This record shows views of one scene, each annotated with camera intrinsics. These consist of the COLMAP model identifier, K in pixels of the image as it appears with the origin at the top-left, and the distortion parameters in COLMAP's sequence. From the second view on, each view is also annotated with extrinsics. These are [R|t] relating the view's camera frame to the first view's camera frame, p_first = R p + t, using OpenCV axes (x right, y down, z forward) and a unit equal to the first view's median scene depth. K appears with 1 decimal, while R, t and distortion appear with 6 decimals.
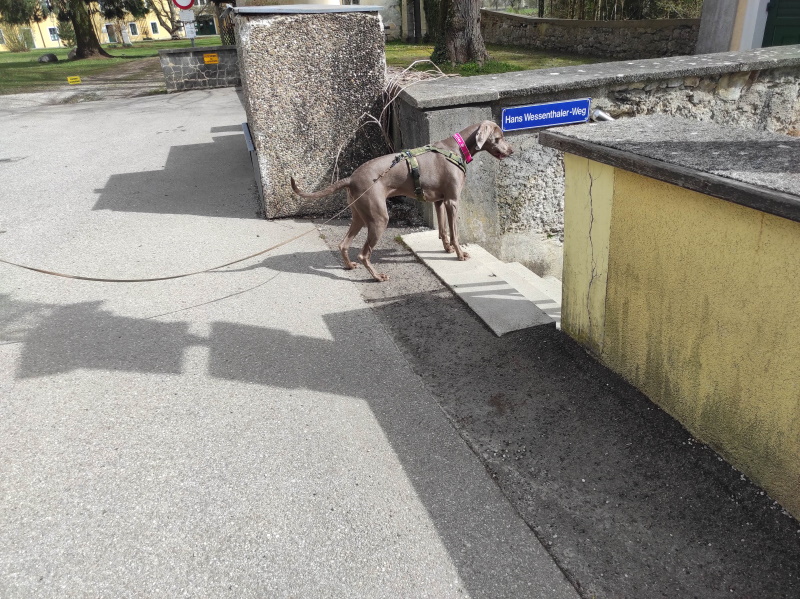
lens RADIAL K [[583.5, 0, 399.6], [0, 583.5, 299.9], [0, 0, 1]] dist [0.002716, 0.001087]
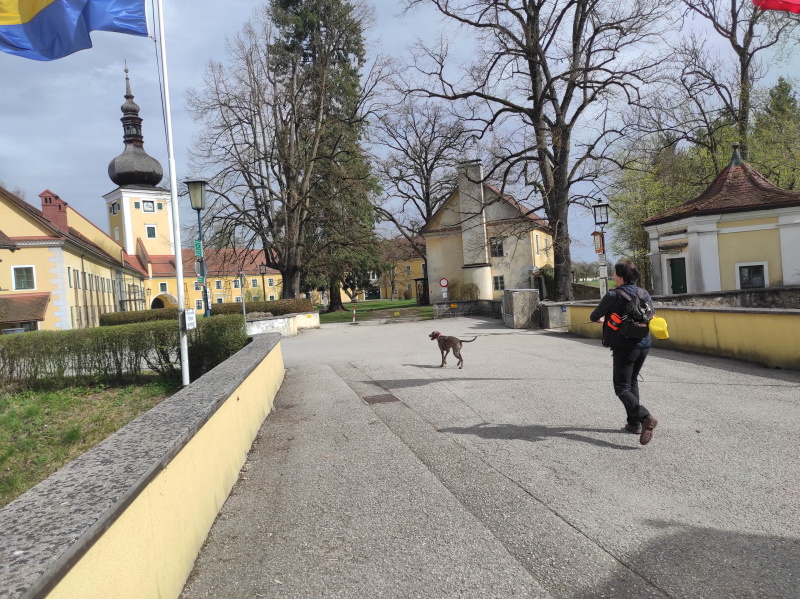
lens RADIAL K [[583.5, 0, 399.8], [0, 583.5, 299.2], [0, 0, 1]] dist [0.002716, 0.001087]
pose [[0.979192, -0.003665, -0.202903, -0.023347], [-0.080760, 0.910216, -0.406184, 0.230749], [0.186174, 0.414119, 0.890980, -0.494582]]
